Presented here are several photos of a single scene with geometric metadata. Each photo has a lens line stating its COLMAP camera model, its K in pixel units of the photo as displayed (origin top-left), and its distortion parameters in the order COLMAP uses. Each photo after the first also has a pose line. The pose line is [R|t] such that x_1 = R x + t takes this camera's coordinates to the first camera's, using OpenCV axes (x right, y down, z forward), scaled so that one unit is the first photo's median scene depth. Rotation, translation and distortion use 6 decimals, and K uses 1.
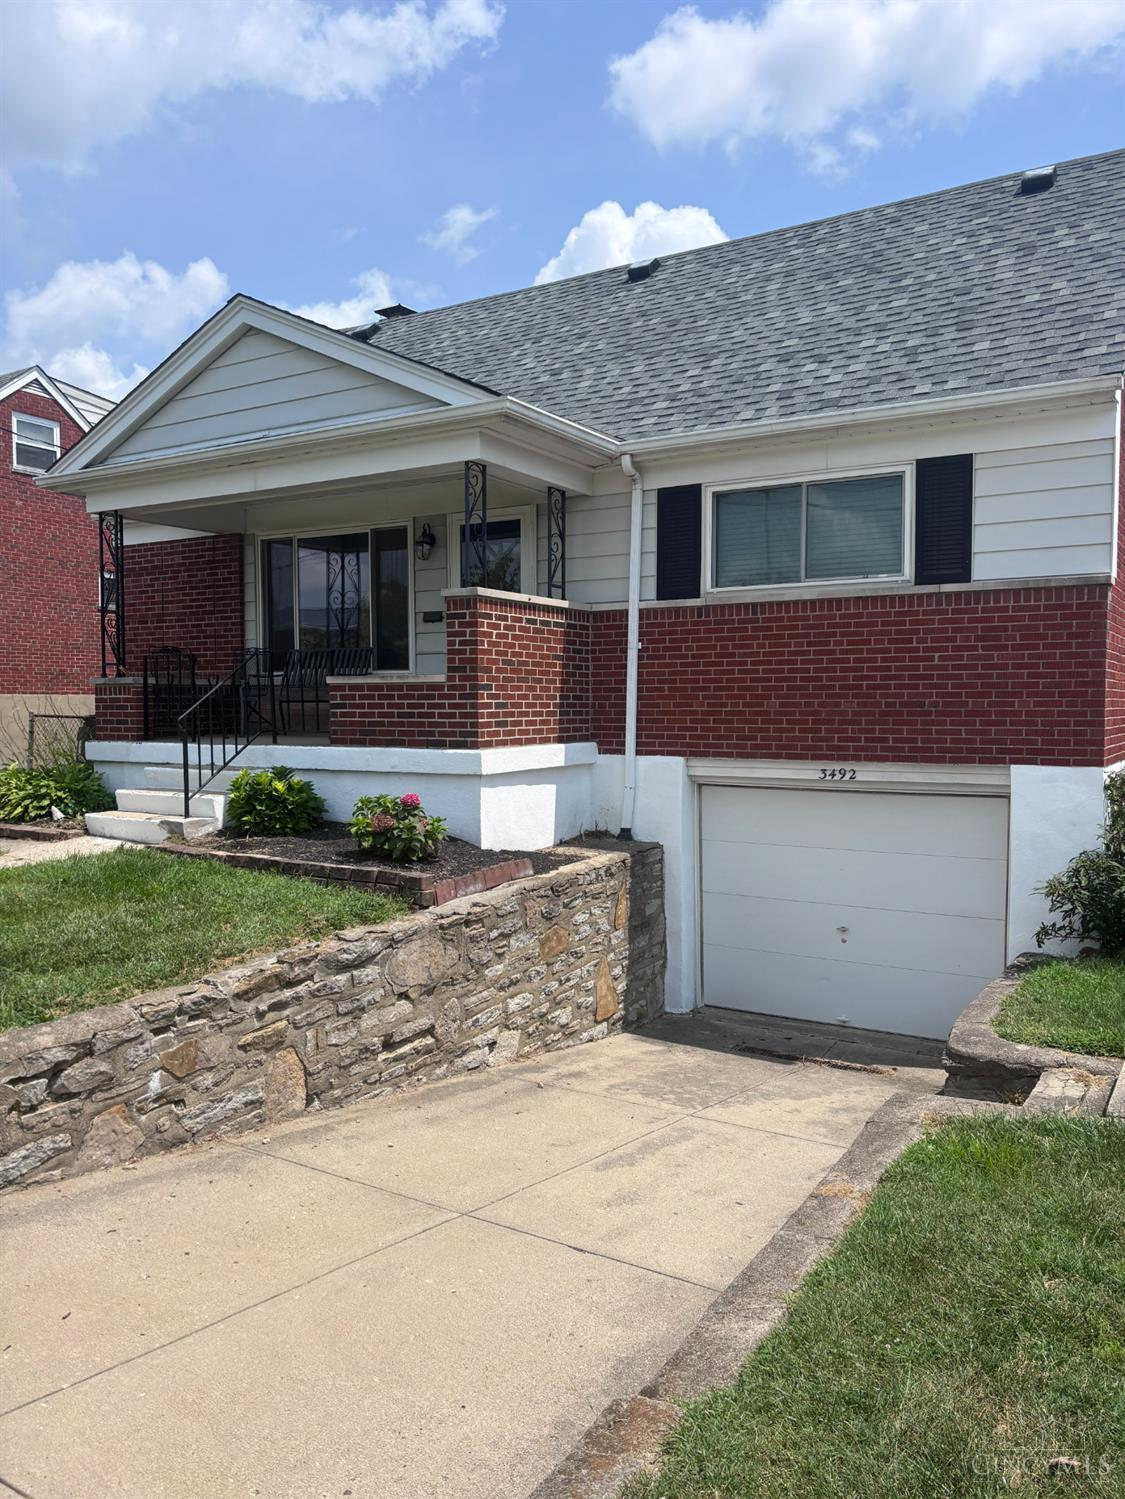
lens RADIAL K [[1124.1, 0, 562.5], [0, 1124.1, 749.5], [0, 0, 1]] dist [0.089446, -0.281864]
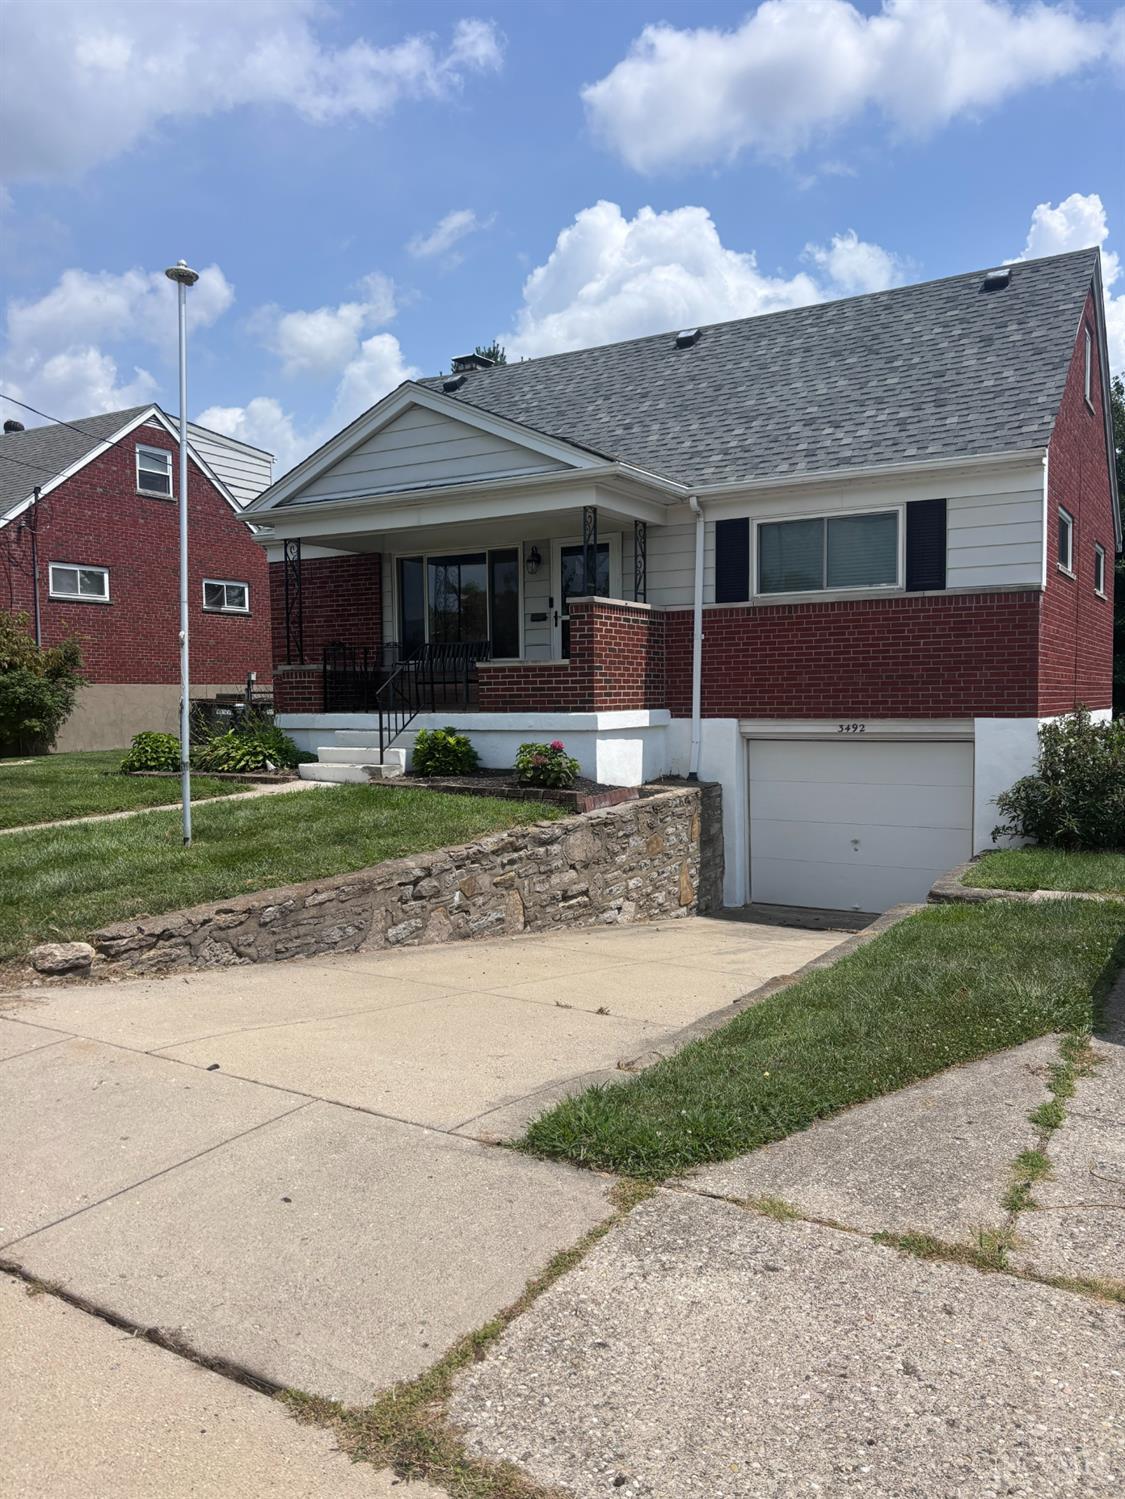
lens RADIAL K [[1106.2, 0, 557.7], [0, 1106.2, 754.4], [0, 0, 1]] dist [0.109786, -0.438919]
pose [[0.999952, -0.009645, -0.001835, -0.113353], [0.009664, 0.999897, 0.010628, 0.035712], [0.001732, -0.010645, 0.999942, -0.362184]]
